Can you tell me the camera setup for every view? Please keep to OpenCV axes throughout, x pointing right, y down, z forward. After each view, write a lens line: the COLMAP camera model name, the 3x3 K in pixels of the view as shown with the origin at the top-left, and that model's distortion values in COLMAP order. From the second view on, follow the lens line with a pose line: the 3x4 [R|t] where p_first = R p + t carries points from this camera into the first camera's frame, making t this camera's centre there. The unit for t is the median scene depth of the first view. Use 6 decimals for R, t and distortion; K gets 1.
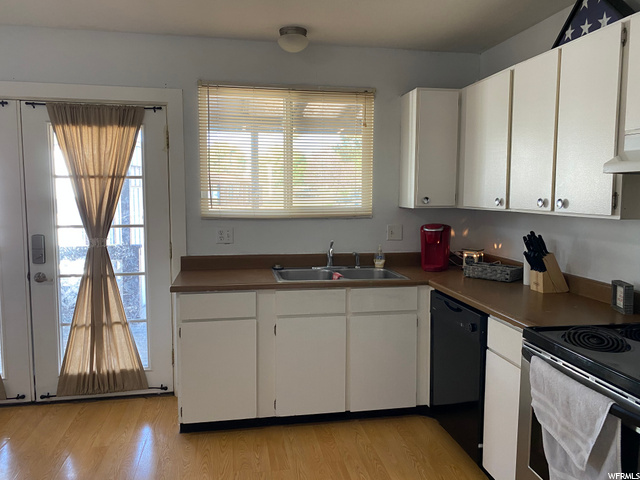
lens RADIAL K [[491.3, 0, 320.1], [0, 491.3, 237.2], [0, 0, 1]] dist [0.001708, -0.014250]
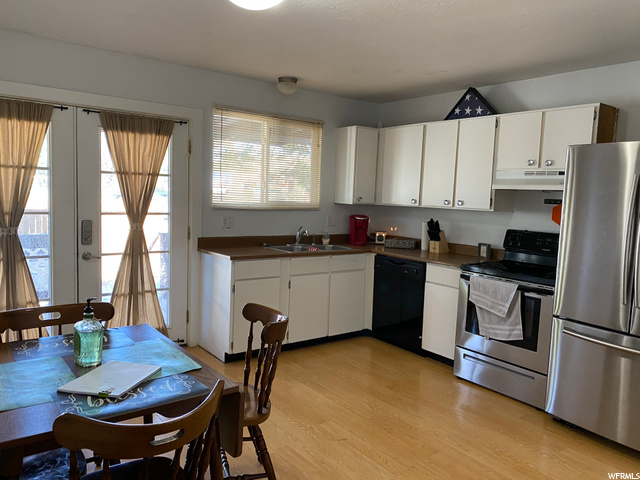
lens RADIAL K [[491.3, 0, 318.4], [0, 491.3, 242.1], [0, 0, 1]] dist [0.001708, -0.014250]
pose [[0.891371, -0.015559, 0.453007, -0.612617], [0.007774, 0.999788, 0.019041, 0.029913], [-0.453208, -0.013451, 0.891304, -0.319925]]
